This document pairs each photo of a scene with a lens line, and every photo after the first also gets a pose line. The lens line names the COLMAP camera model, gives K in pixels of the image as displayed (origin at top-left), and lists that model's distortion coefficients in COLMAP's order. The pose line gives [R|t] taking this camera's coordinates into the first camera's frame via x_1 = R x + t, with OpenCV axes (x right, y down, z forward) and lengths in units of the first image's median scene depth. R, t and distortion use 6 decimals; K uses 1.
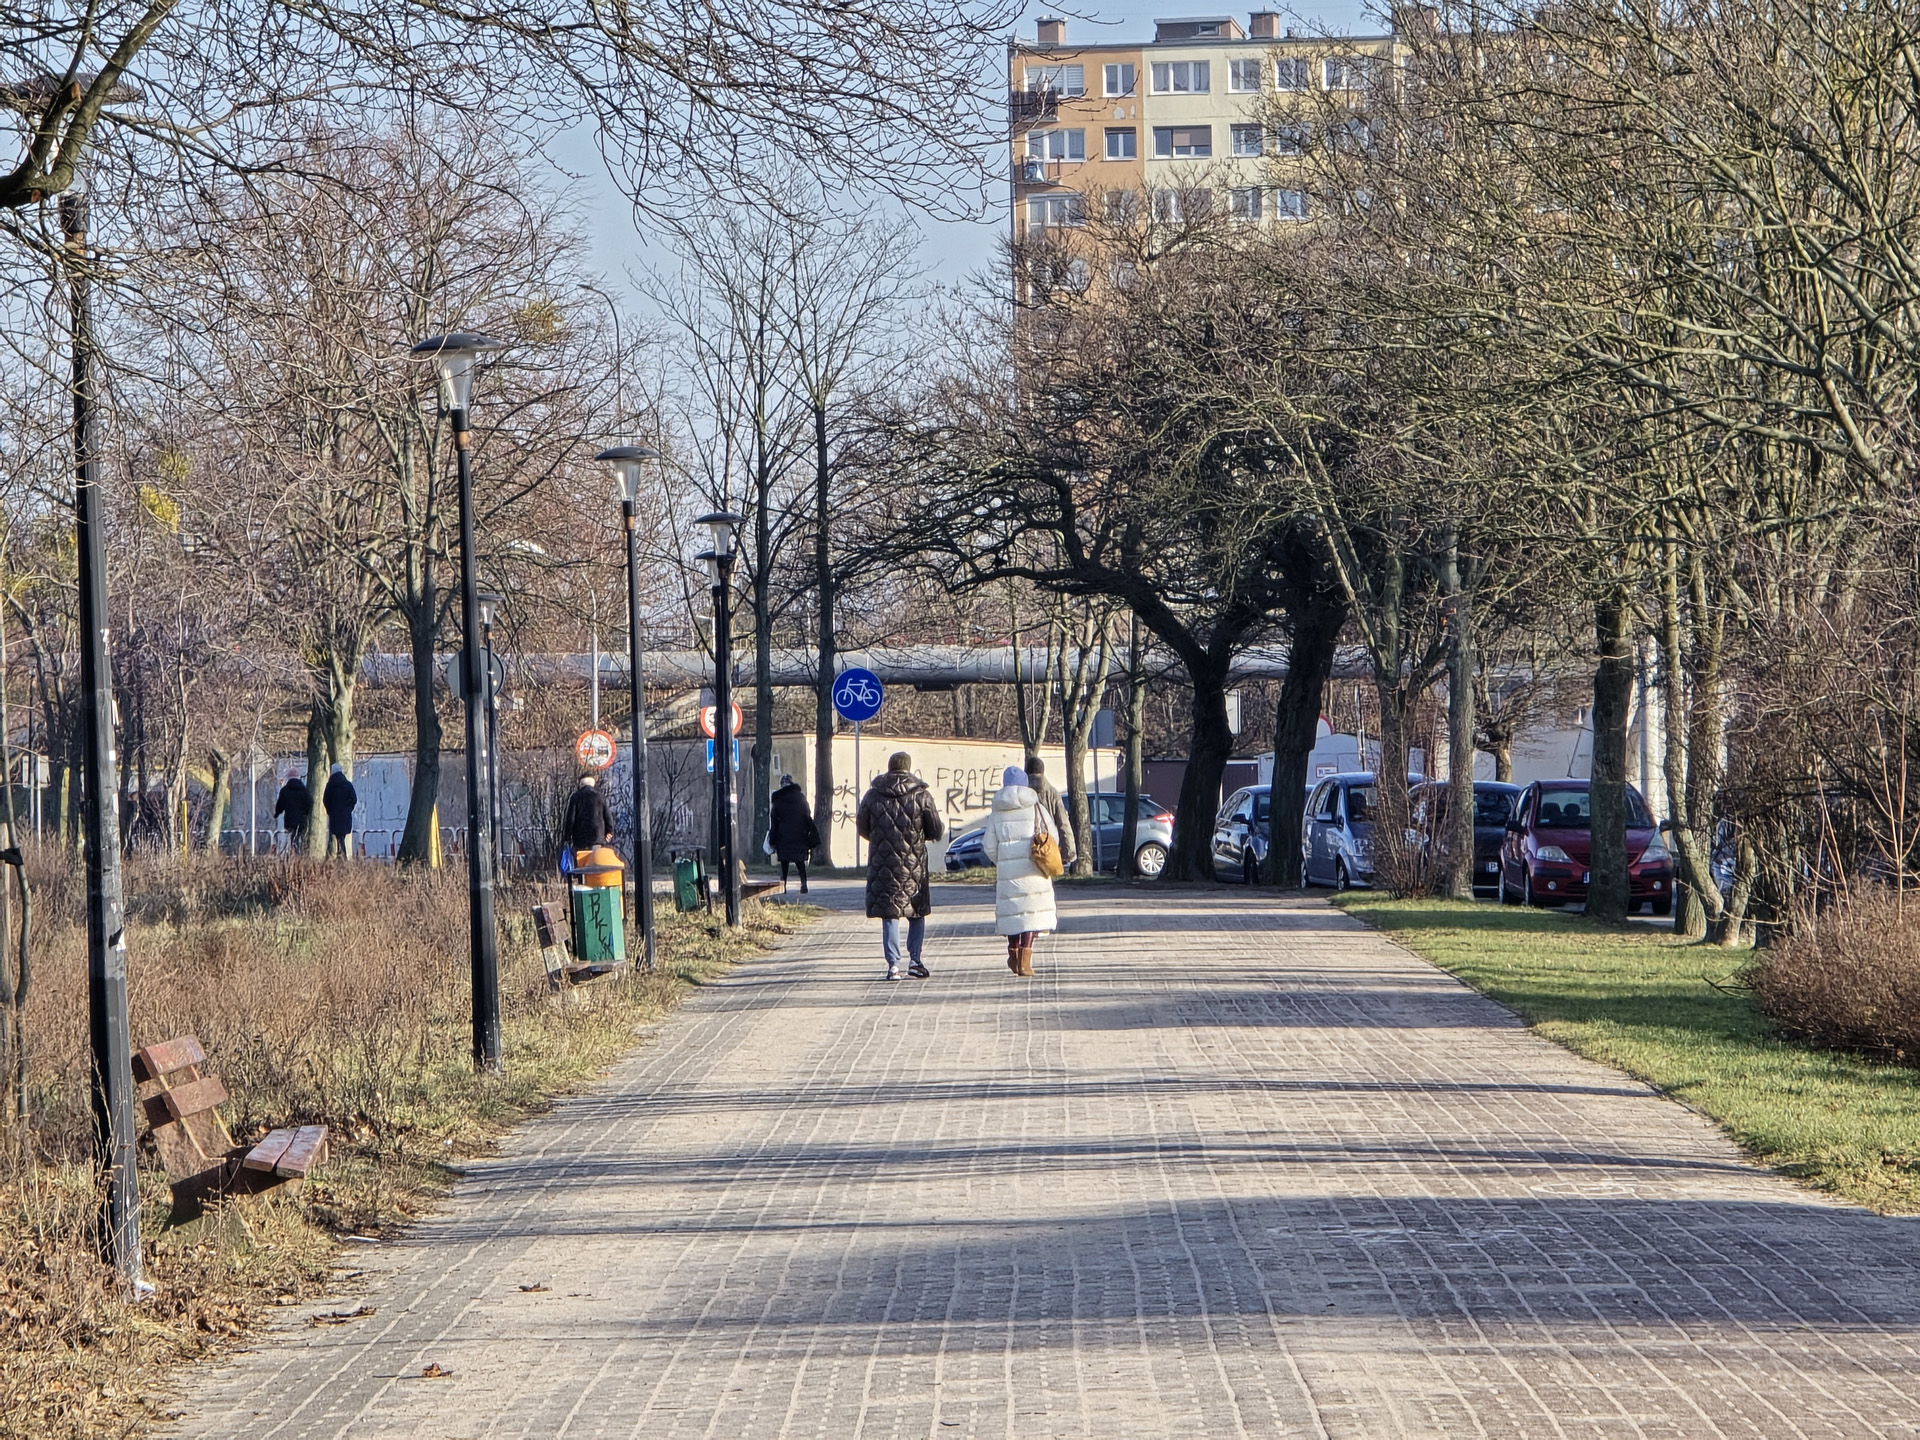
lens RADIAL K [[6503.8, 0, 889.2], [0, 6503.8, 838.7], [0, 0, 1]] dist [0.312306, 0.000000]
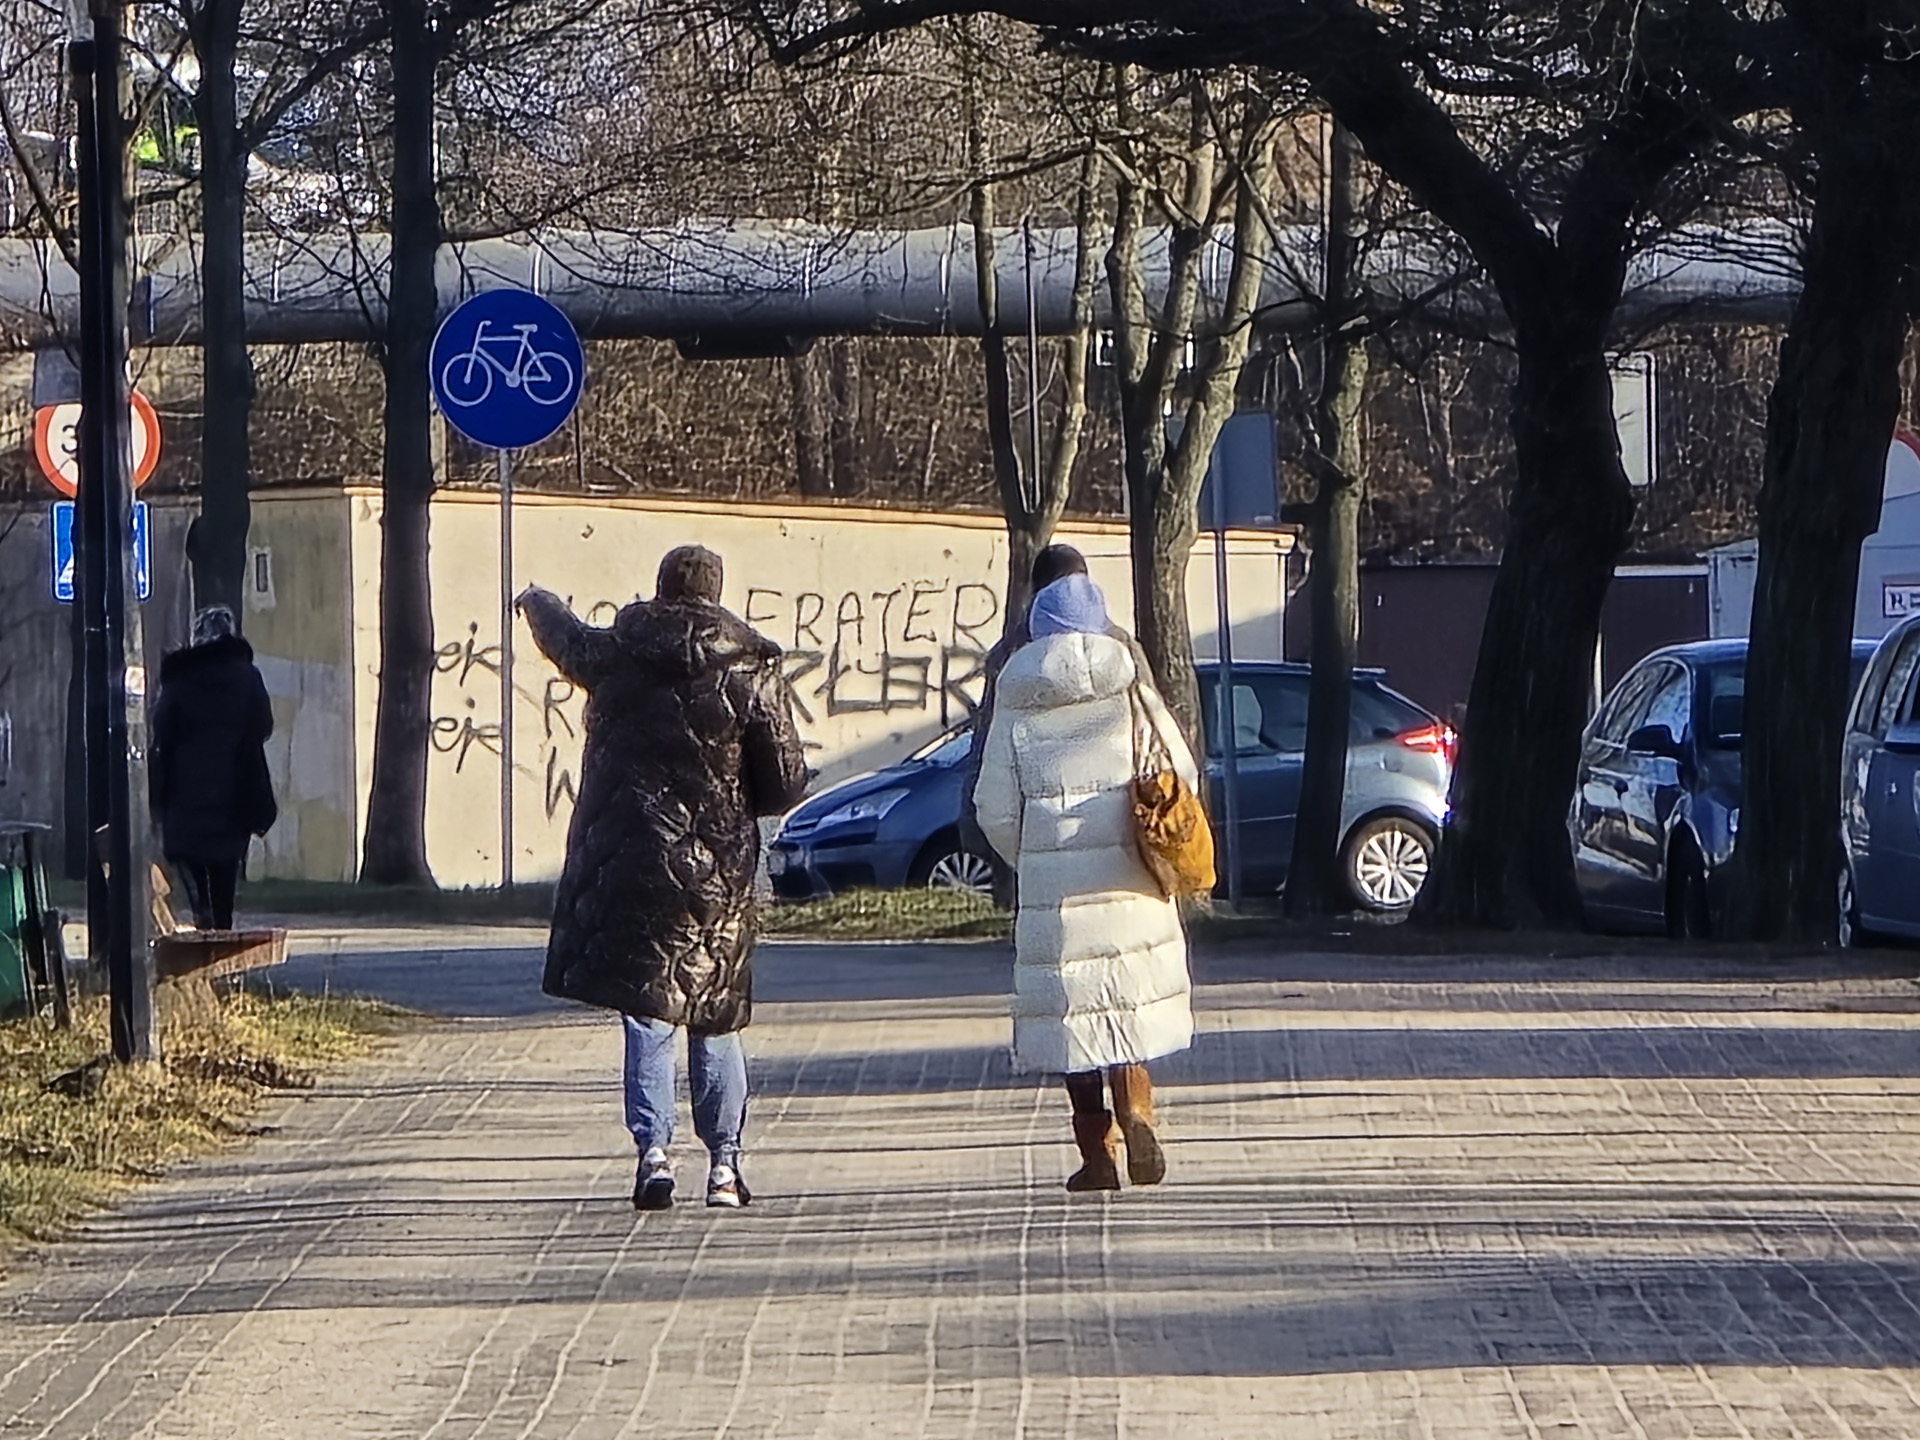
lens RADIAL K [[6503.8, 0, 947.6], [0, 6503.8, 719.1], [0, 0, 1]] dist [0.312306, 0.000000]
pose [[0.999944, -0.000179, -0.010569, 0.021226], [0.000267, 0.999965, 0.008316, -0.006964], [0.010568, -0.008318, 0.999910, 0.665857]]
